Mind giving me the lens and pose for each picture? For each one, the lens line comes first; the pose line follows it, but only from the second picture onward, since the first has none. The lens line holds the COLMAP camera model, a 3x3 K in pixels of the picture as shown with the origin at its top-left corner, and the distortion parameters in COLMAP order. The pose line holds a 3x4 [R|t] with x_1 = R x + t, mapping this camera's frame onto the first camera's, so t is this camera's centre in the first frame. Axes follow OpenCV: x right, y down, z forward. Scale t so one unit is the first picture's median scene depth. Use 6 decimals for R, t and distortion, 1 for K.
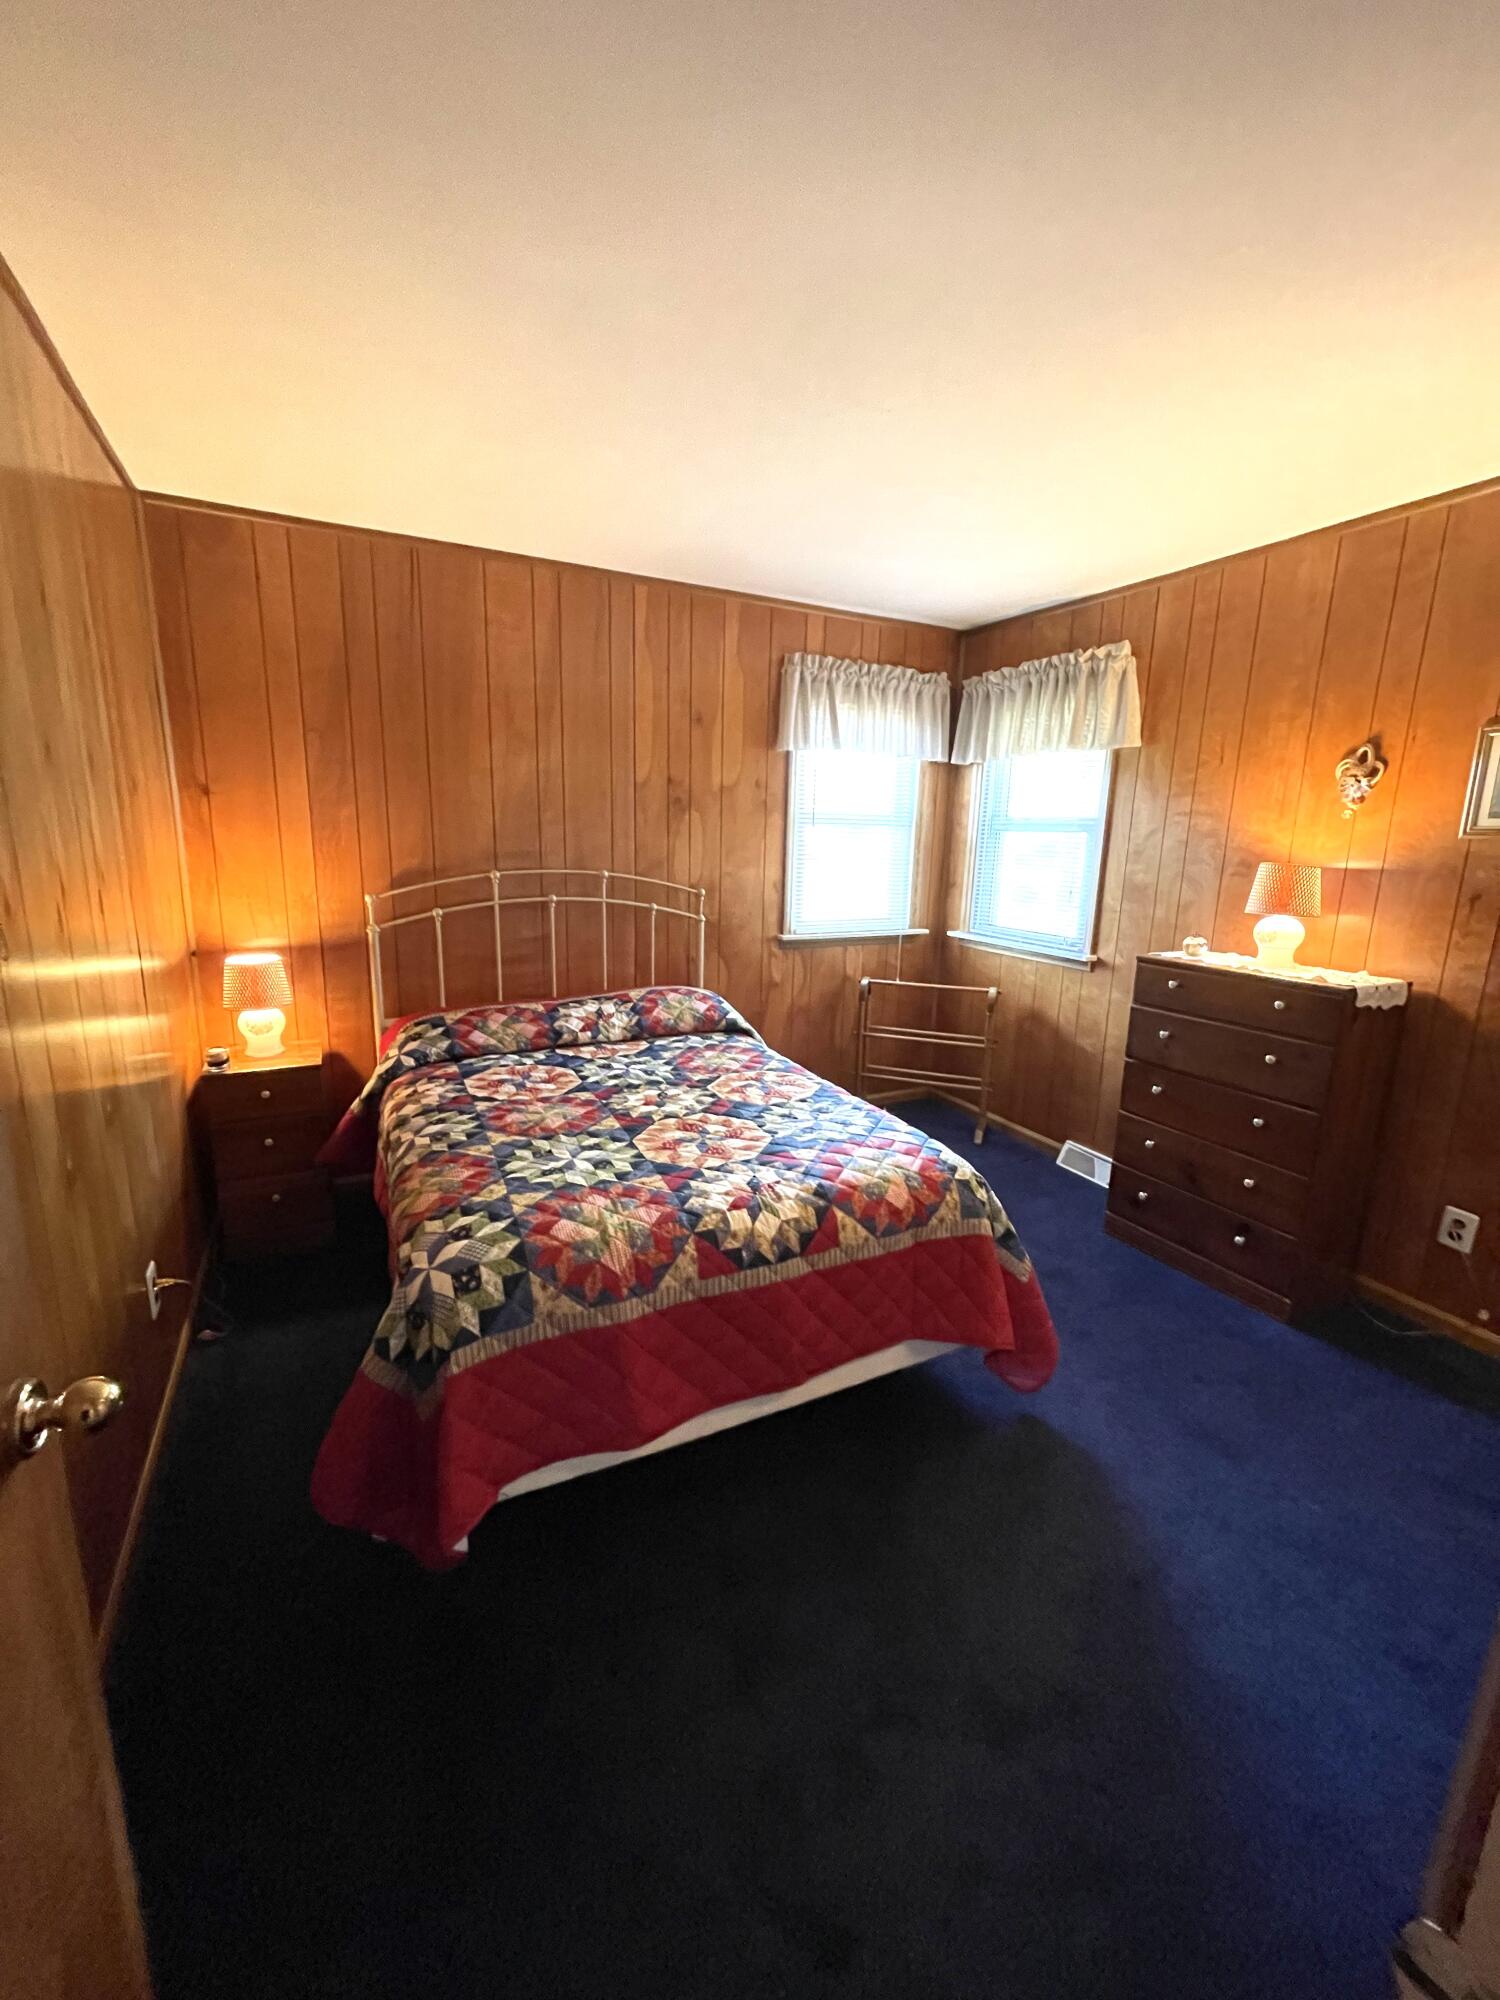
lens RADIAL K [[804.1, 0, 744.5], [0, 804.1, 998.7], [0, 0, 1]] dist [0.000620, -0.000451]
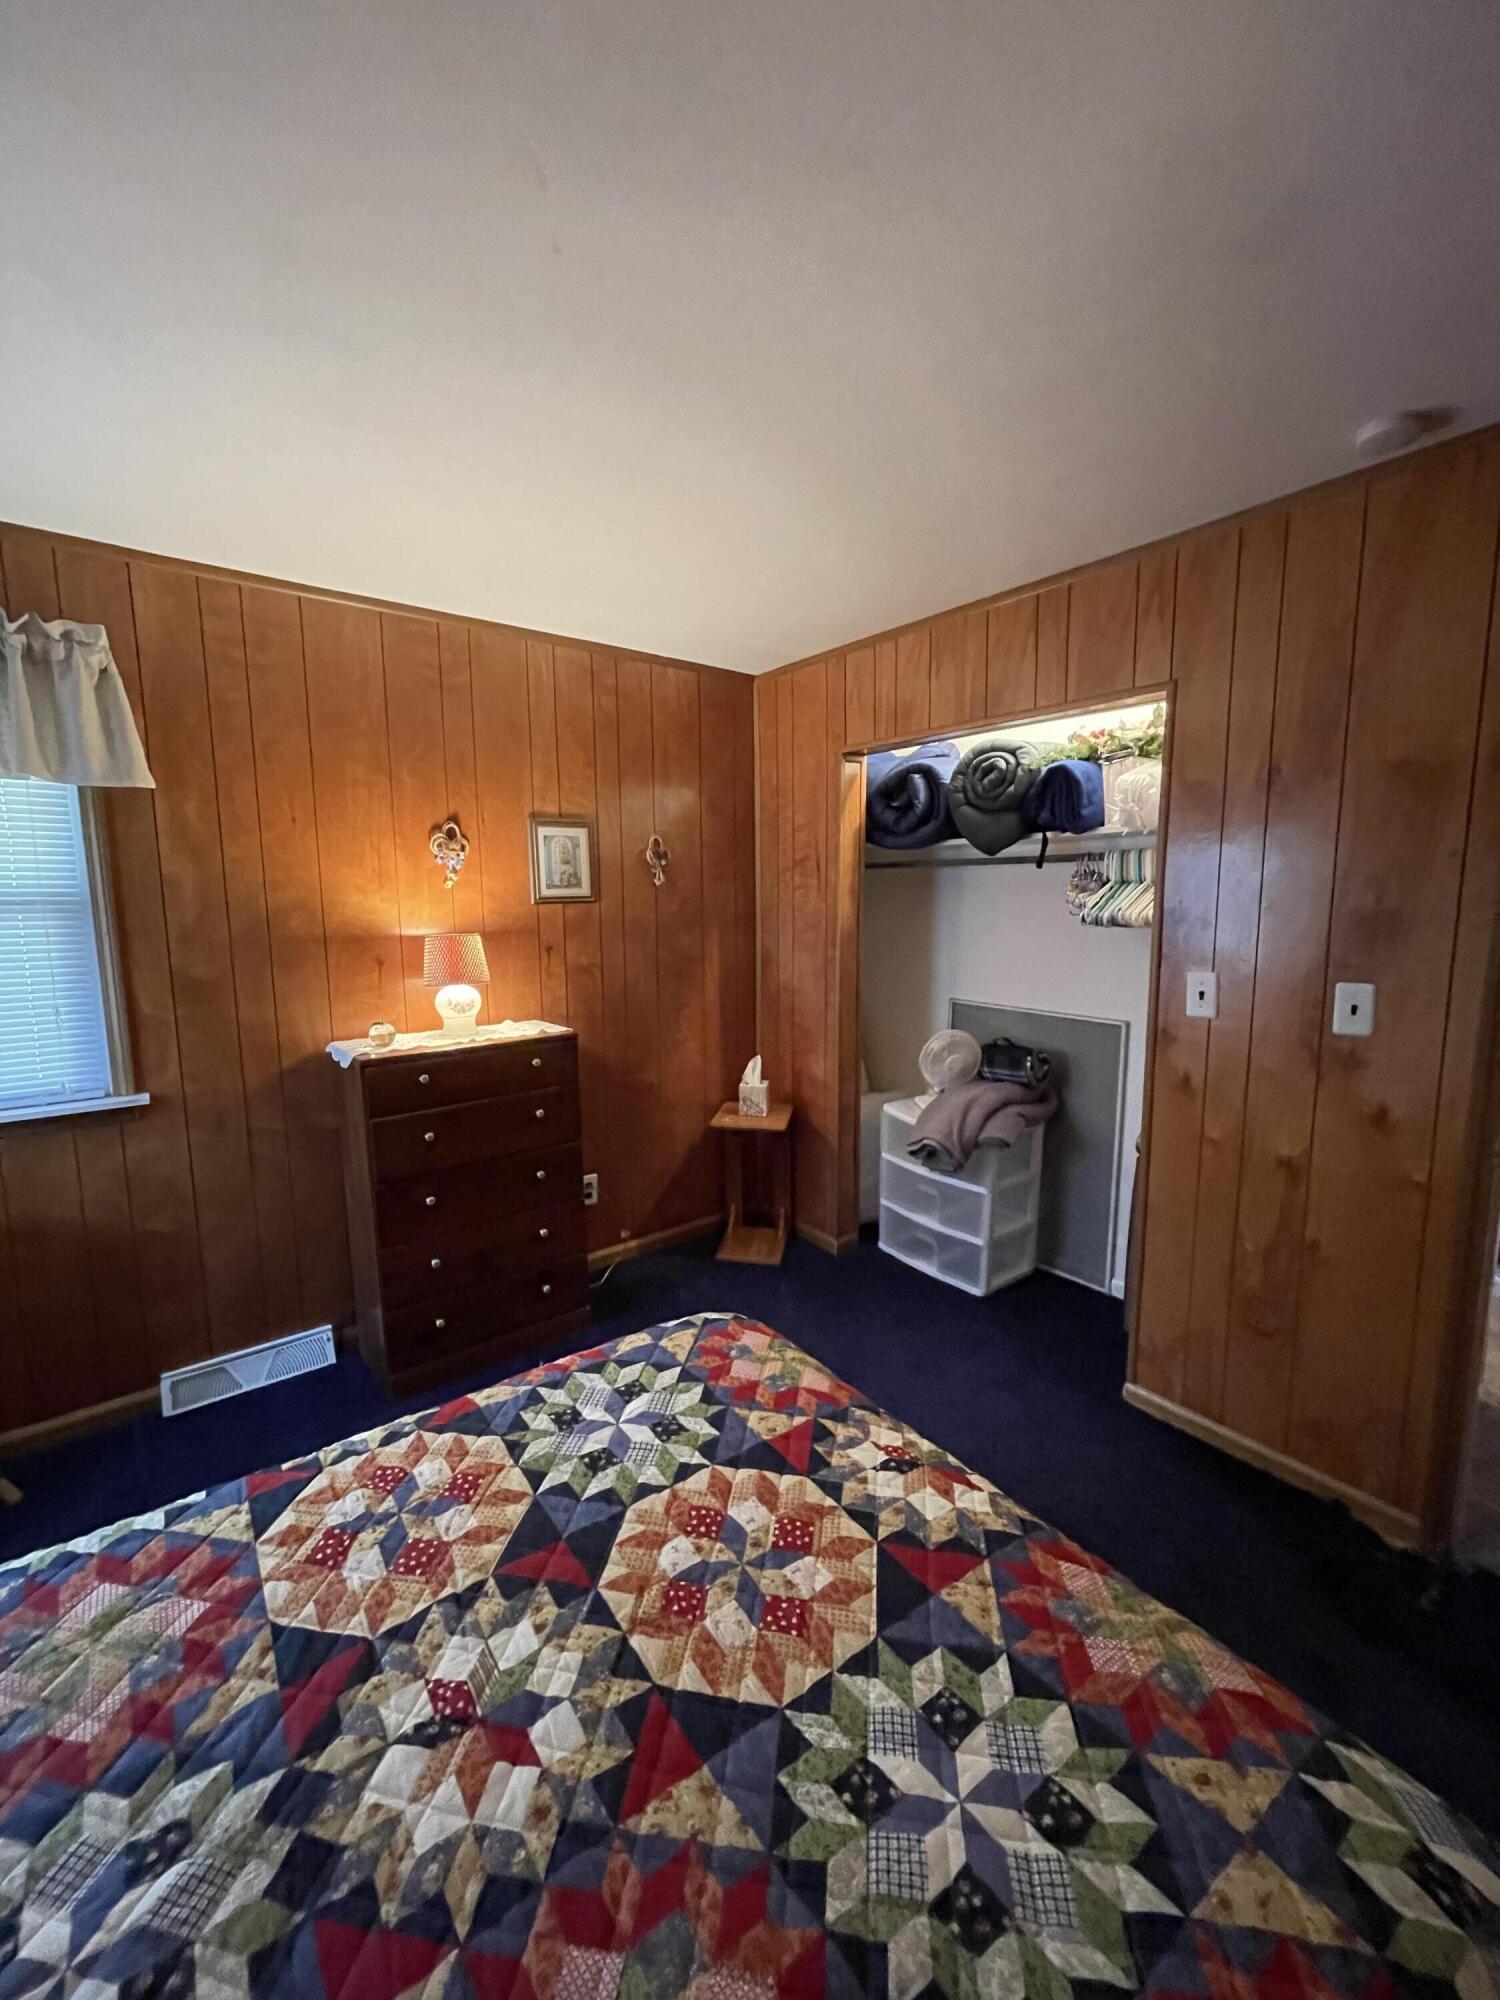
lens RADIAL K [[804.1, 0, 747.2], [0, 804.1, 1002.9], [0, 0, 1]] dist [0.000620, -0.000451]
pose [[-0.189436, -0.156893, 0.969277, -0.400829], [0.203730, 0.959389, 0.195109, -0.211539], [-0.960525, 0.234432, -0.149779, 0.833634]]
